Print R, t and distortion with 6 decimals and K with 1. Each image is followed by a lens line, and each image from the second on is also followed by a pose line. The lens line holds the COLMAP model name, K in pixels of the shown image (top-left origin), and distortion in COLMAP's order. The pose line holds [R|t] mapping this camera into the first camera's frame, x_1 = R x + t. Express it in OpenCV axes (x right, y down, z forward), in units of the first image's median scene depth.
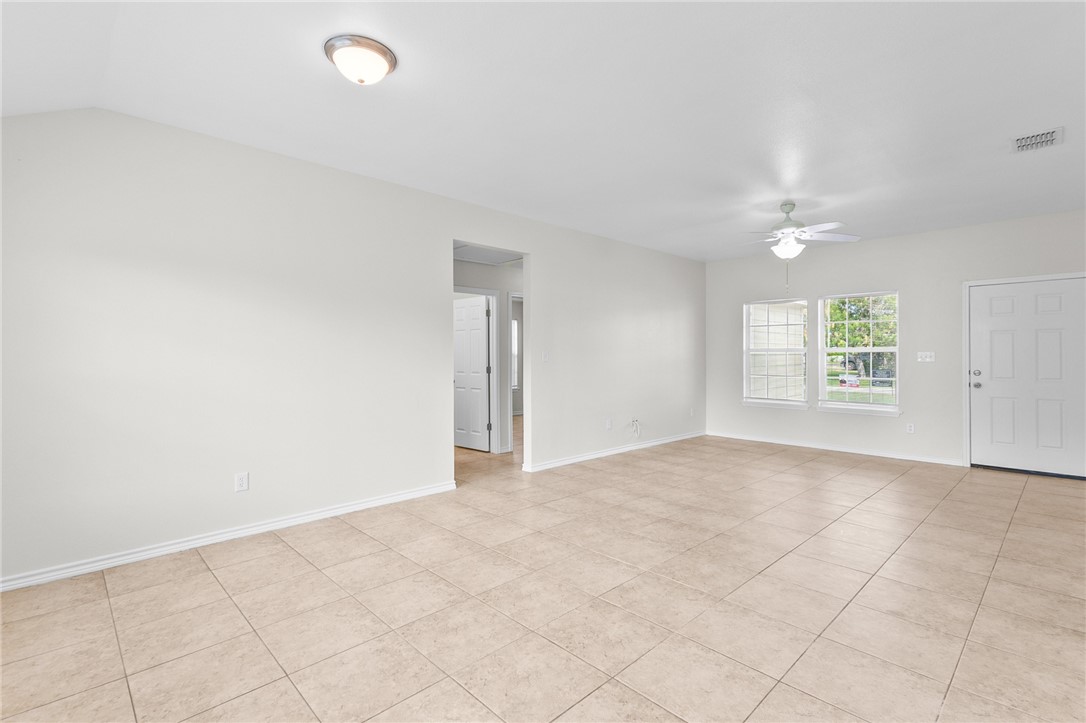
lens RADIAL K [[504.9, 0, 543.8], [0, 504.9, 360.5], [0, 0, 1]] dist [0.020038, -0.001618]
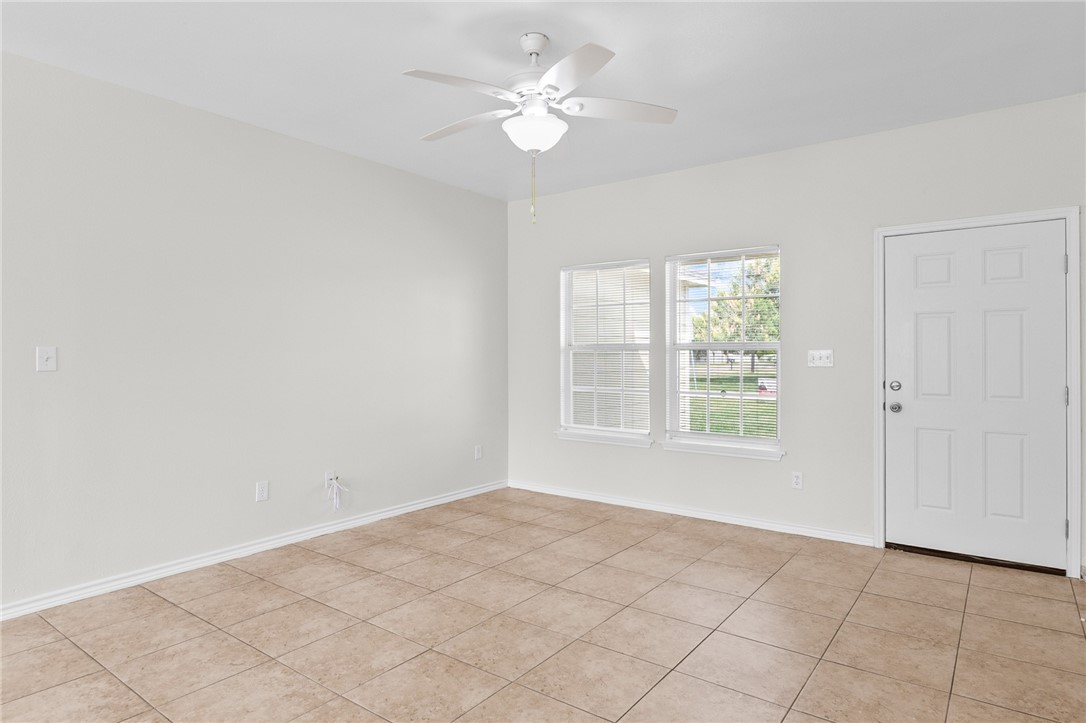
lens RADIAL K [[626.6, 0, 535.1], [0, 626.6, 364.9], [0, 0, 1]] dist [0.002451, -0.000645]
pose [[0.987511, -0.003080, 0.157521, 0.328537], [0.002189, 0.999981, 0.005833, -0.004319], [-0.157536, -0.005415, 0.987498, 0.359870]]
